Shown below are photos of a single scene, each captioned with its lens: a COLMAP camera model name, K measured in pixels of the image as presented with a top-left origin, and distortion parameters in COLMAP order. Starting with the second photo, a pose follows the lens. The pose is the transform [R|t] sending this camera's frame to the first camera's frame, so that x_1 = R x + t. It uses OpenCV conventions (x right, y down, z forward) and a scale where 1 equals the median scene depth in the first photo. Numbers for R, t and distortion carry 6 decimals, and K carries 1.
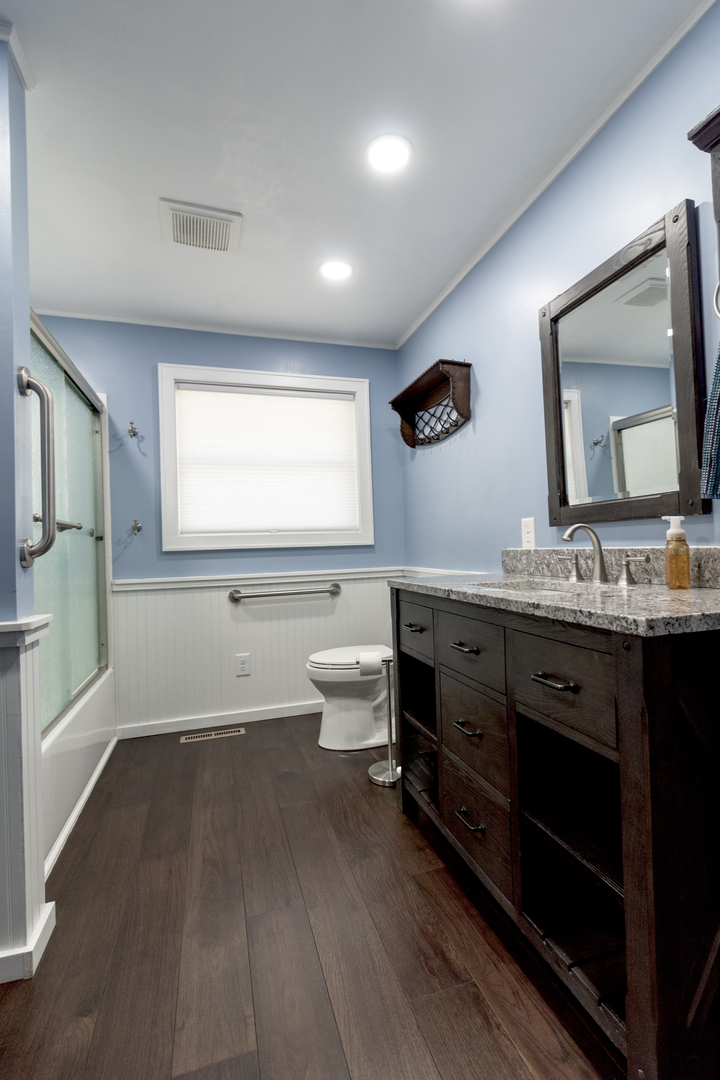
lens RADIAL K [[498.3, 0, 370.2], [0, 498.3, 536.8], [0, 0, 1]] dist [-0.001688, 0.000514]
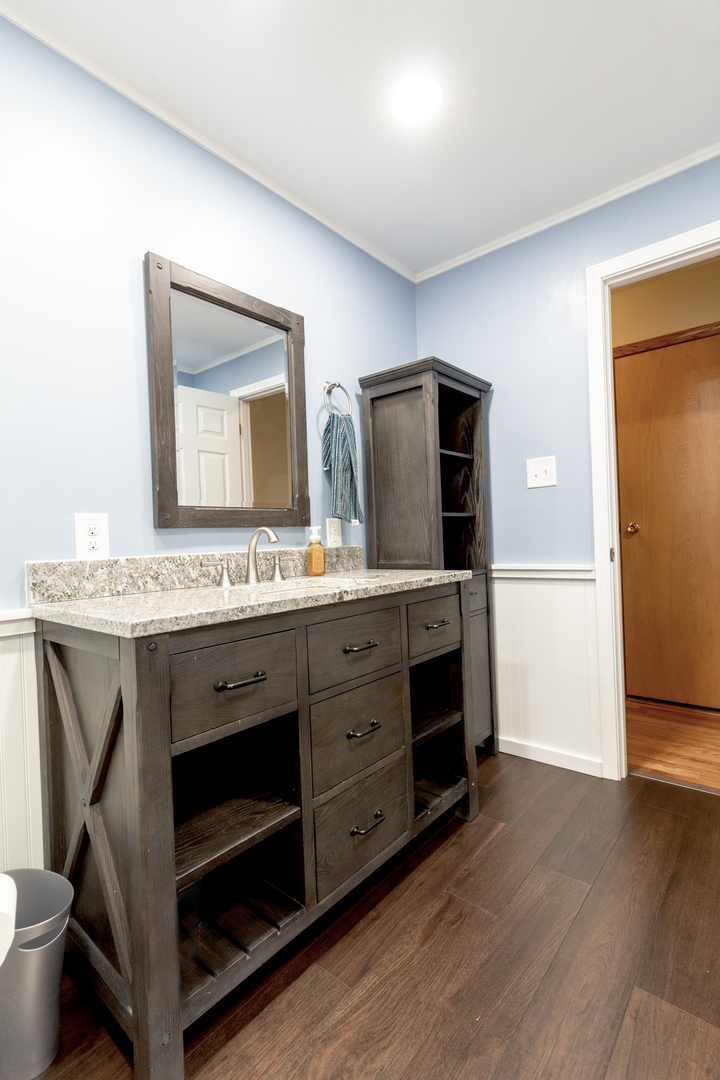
lens RADIAL K [[498.3, 0, 370.5], [0, 498.3, 541.6], [0, 0, 1]] dist [-0.001688, 0.000514]
pose [[-0.535106, 0.047716, 0.843436, -0.541330], [0.036865, 0.998771, -0.033116, 0.043888], [-0.843980, 0.013373, -0.536207, 1.262050]]
